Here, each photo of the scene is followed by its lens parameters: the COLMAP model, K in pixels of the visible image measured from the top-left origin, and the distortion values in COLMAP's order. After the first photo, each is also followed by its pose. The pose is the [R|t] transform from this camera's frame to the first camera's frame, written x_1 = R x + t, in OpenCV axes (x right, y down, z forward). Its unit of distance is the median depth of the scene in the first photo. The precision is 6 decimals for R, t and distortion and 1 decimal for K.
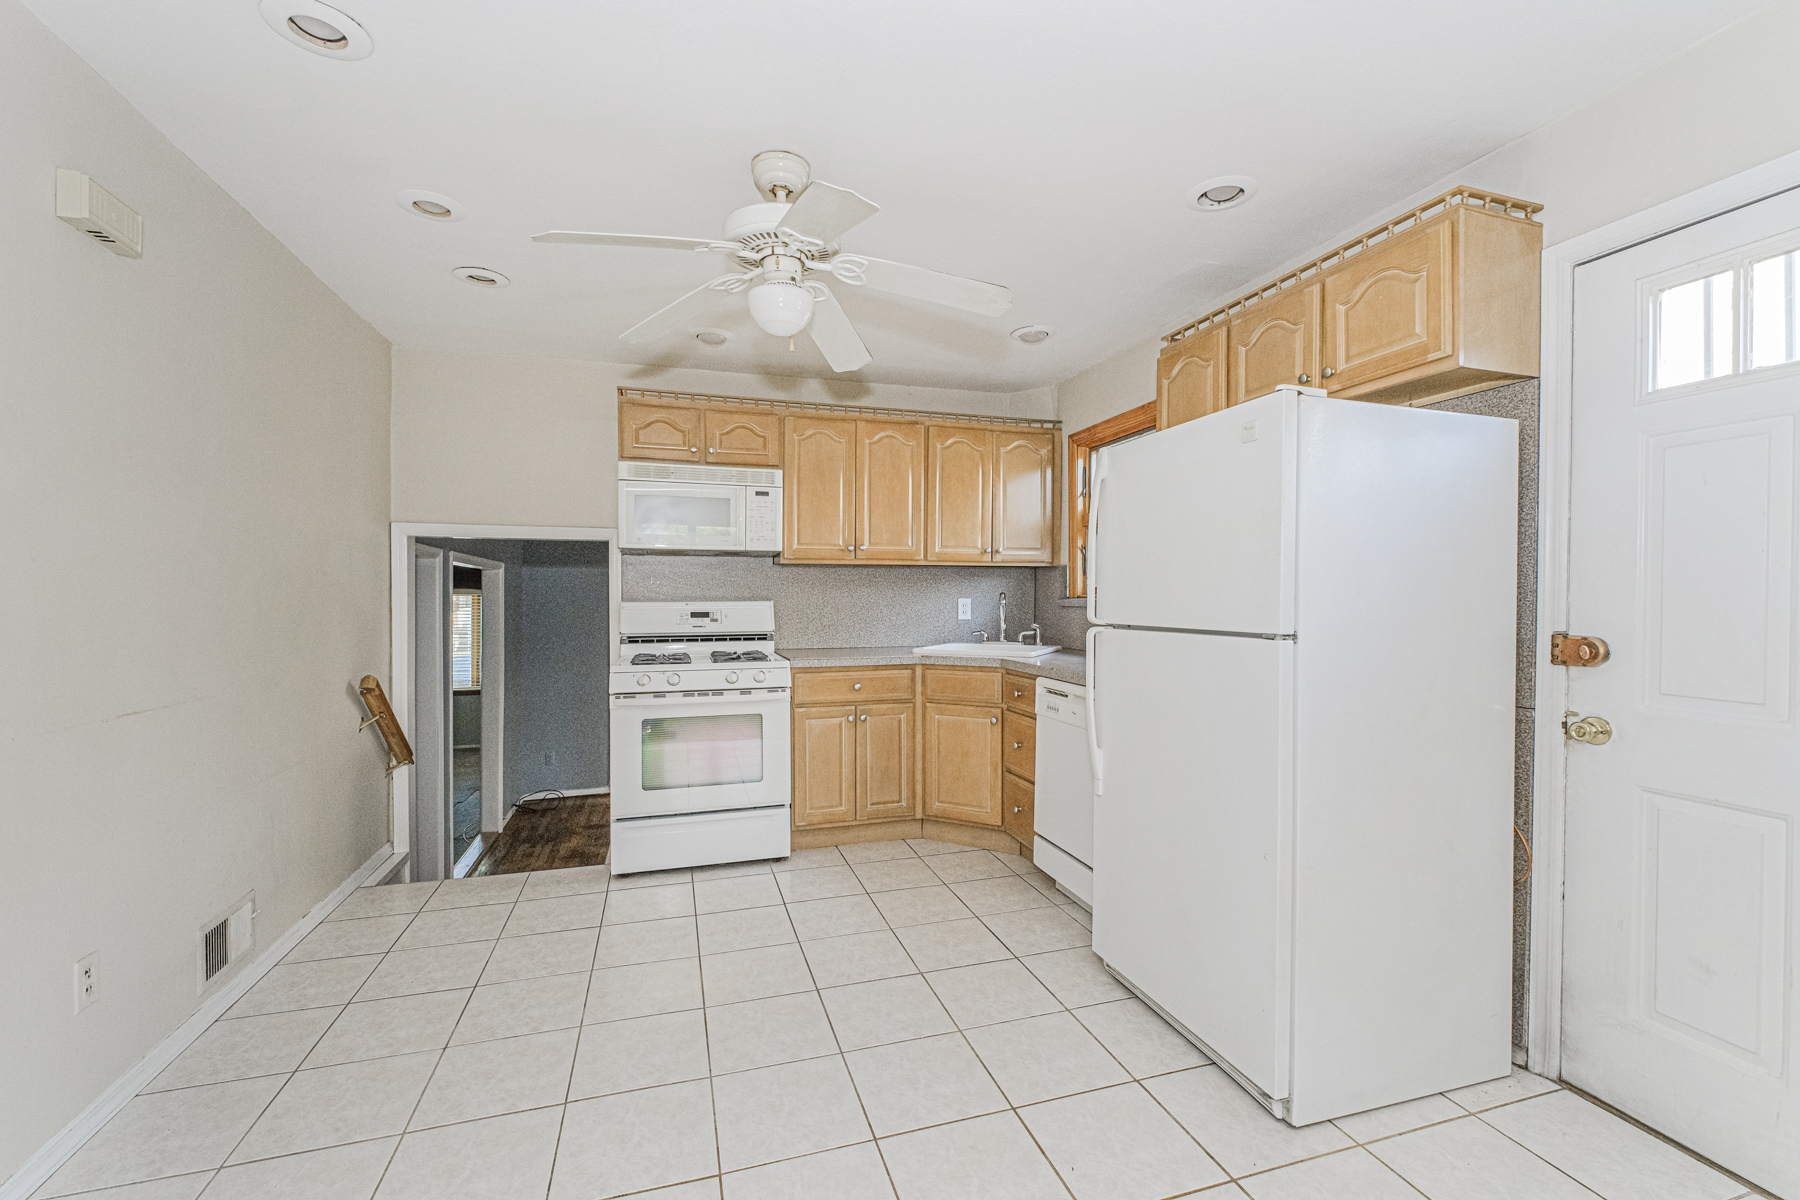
lens RADIAL K [[754.8, 0, 898.9], [0, 754.8, 597.5], [0, 0, 1]] dist [-0.000040, -0.000025]
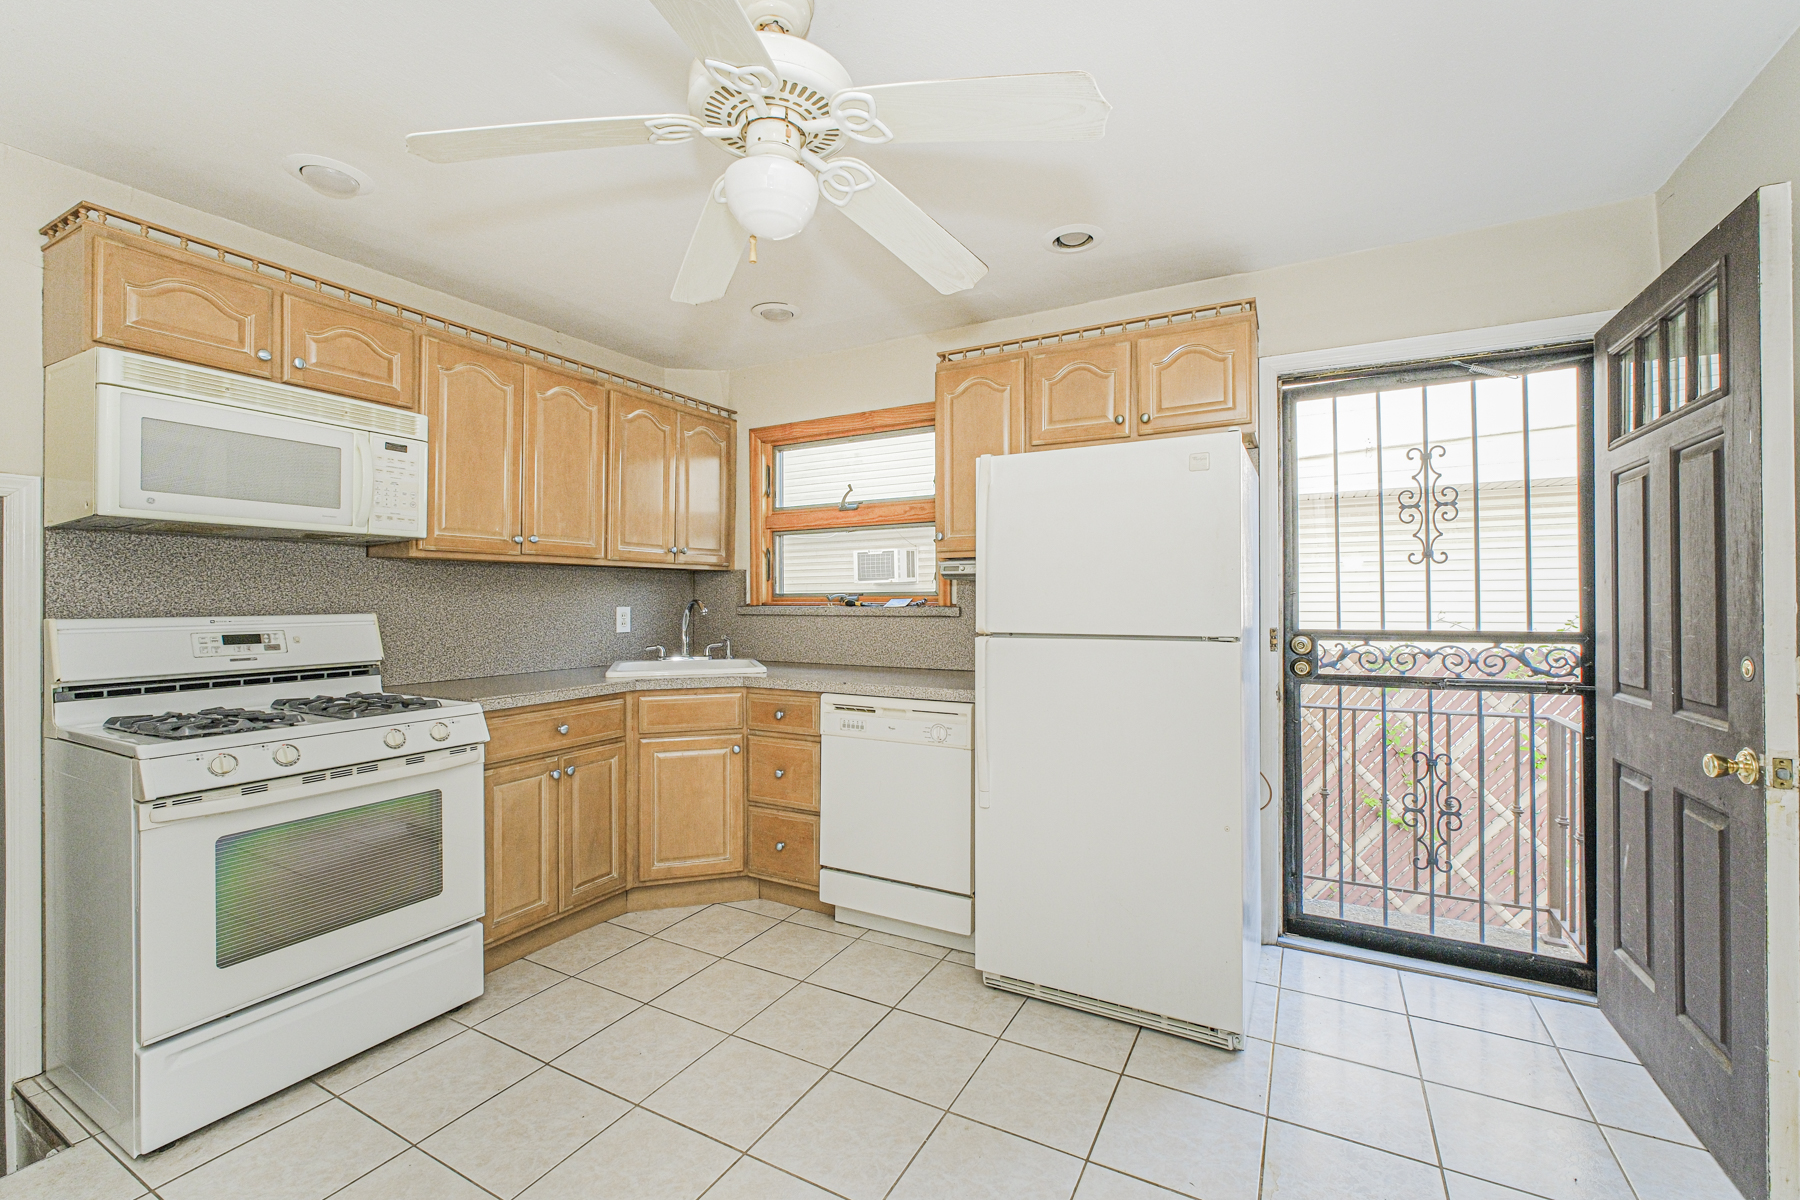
lens RADIAL K [[752.3, 0, 906.1], [0, 752.3, 594.2], [0, 0, 1]] dist [-0.000977, -0.000302]
pose [[0.715460, 0.002914, 0.698648, -0.319947], [0.004451, 0.999952, -0.008728, -0.004692], [-0.698640, 0.009355, 0.715413, 0.241259]]
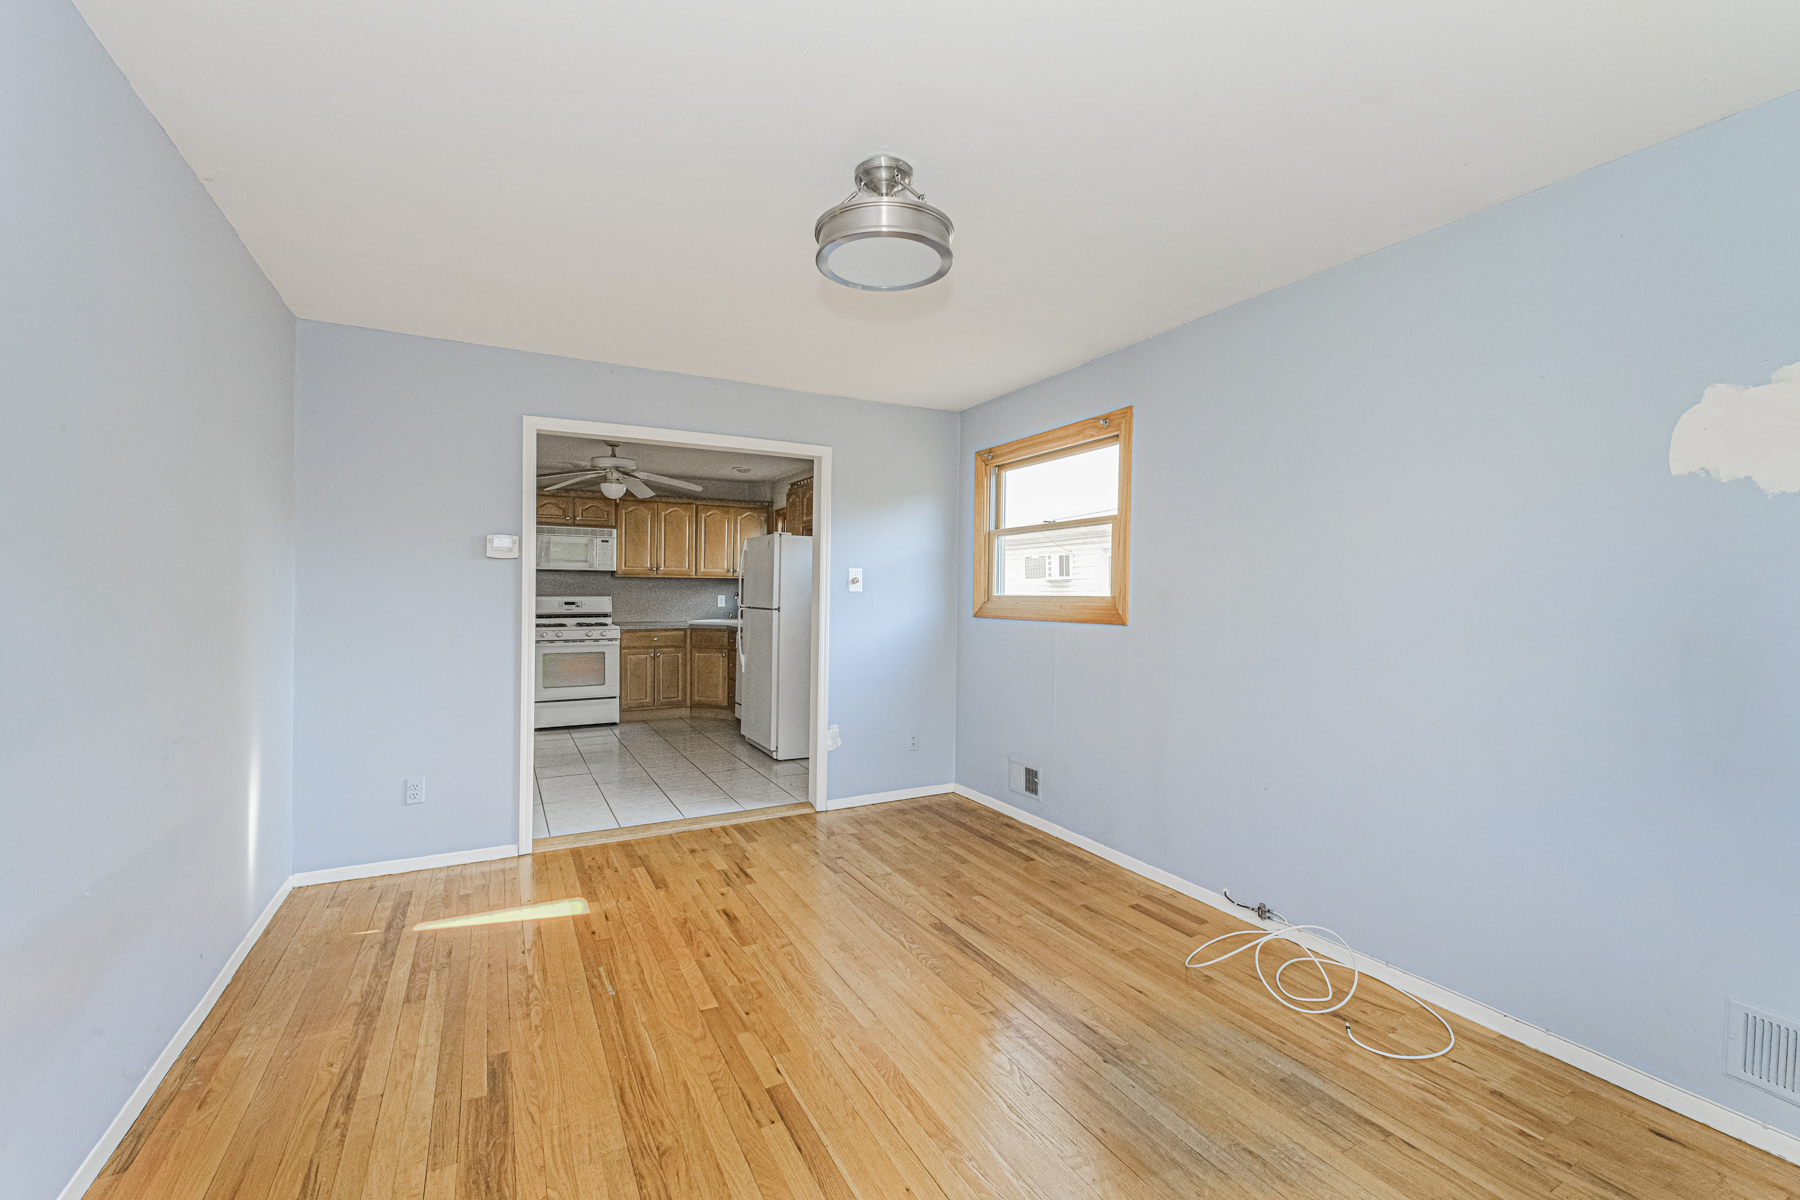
lens RADIAL K [[762.2, 0, 900.0], [0, 762.2, 600.0], [0, 0, 1]] dist [0.026138, 0.000019]
pose [[0.982306, 0.004875, 0.187221, 0.198875], [-0.006981, 0.999920, 0.010595, -0.012007], [-0.187154, -0.011714, 0.982261, -1.092357]]
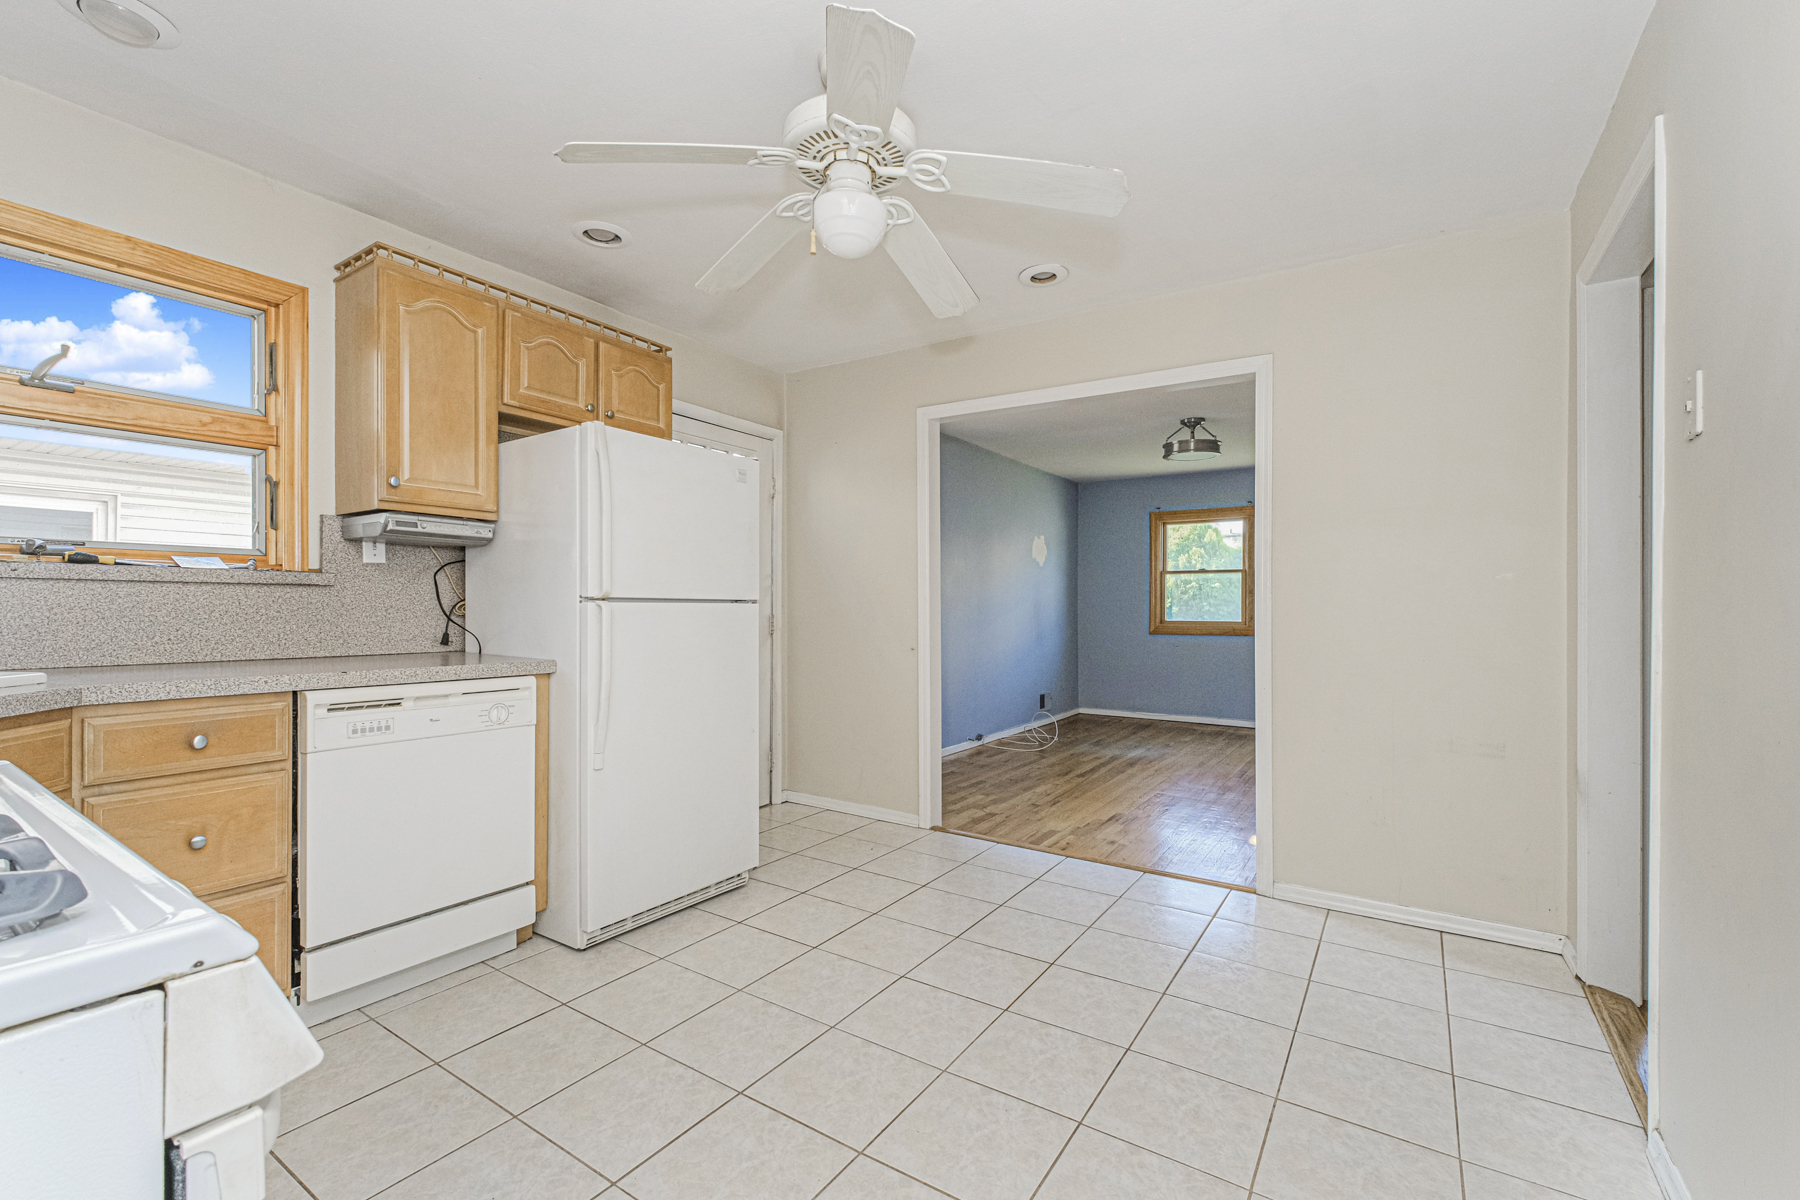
lens RADIAL K [[770.4, 0, 896.8], [0, 770.4, 610.3], [0, 0, 1]] dist [0.000486, 0.000116]
pose [[-0.630728, -0.008353, 0.775959, -0.503066], [-0.007407, 0.999961, 0.004743, 0.028734], [-0.775969, -0.002756, -0.630765, 0.871948]]
